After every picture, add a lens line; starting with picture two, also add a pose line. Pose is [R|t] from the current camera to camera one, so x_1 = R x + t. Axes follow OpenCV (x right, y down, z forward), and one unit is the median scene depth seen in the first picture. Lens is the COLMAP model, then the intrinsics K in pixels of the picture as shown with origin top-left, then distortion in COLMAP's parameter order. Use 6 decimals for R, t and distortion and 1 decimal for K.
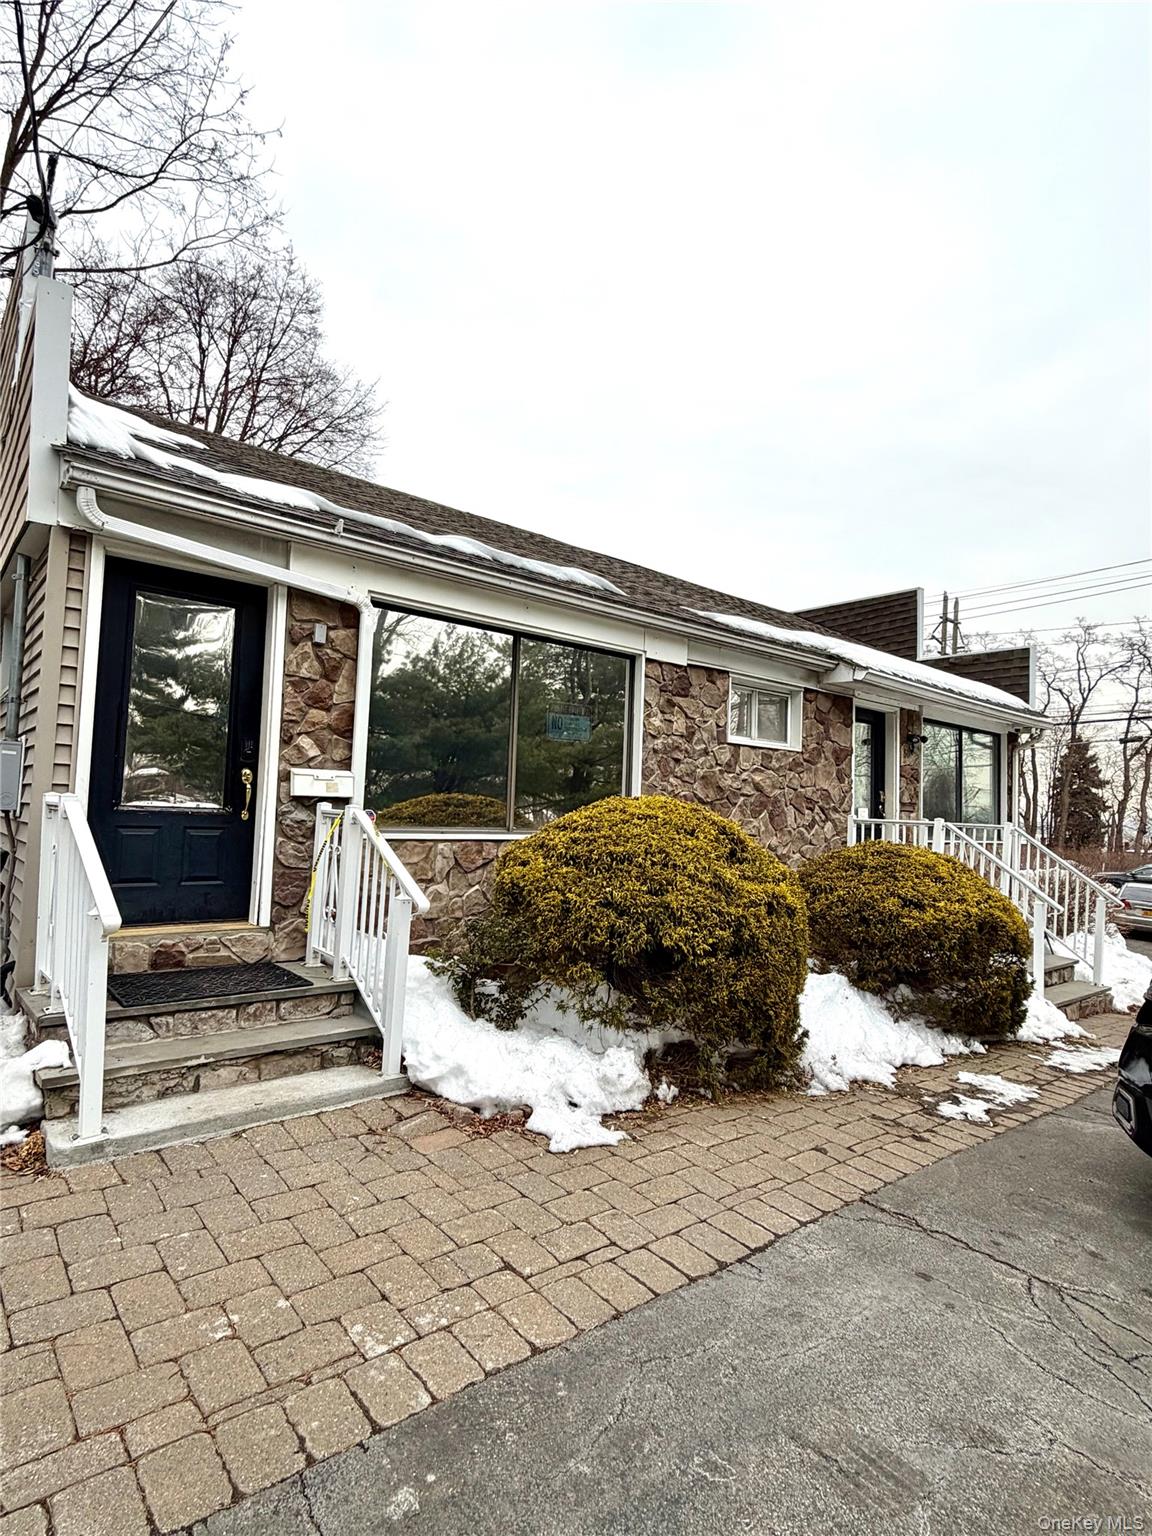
lens RADIAL K [[800.5, 0, 577.3], [0, 800.5, 759.5], [0, 0, 1]] dist [0.003004, -0.000957]
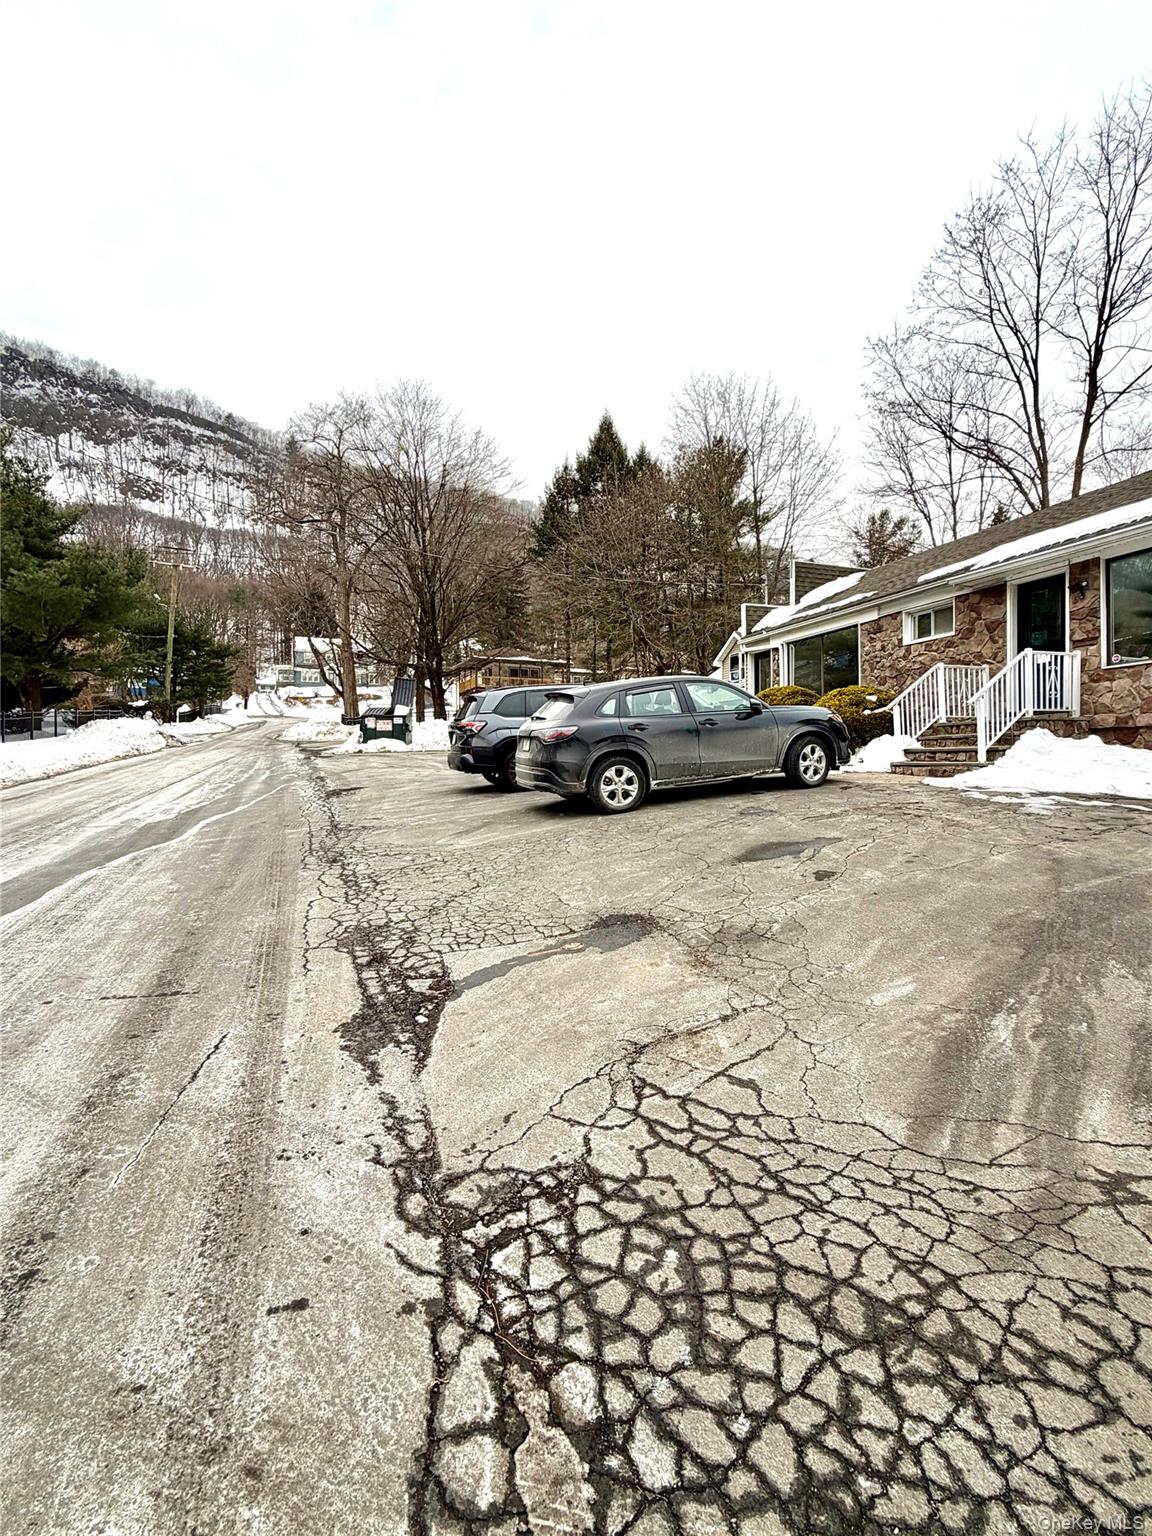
lens RADIAL K [[708.6, 0, 575.3], [0, 708.6, 764.1], [0, 0, 1]] dist [0.000468, 0.000052]
pose [[-0.370968, -0.043893, -0.927608, 3.282772], [0.037205, 0.997378, -0.062074, 0.547777], [0.927900, -0.057539, -0.368362, 1.334669]]
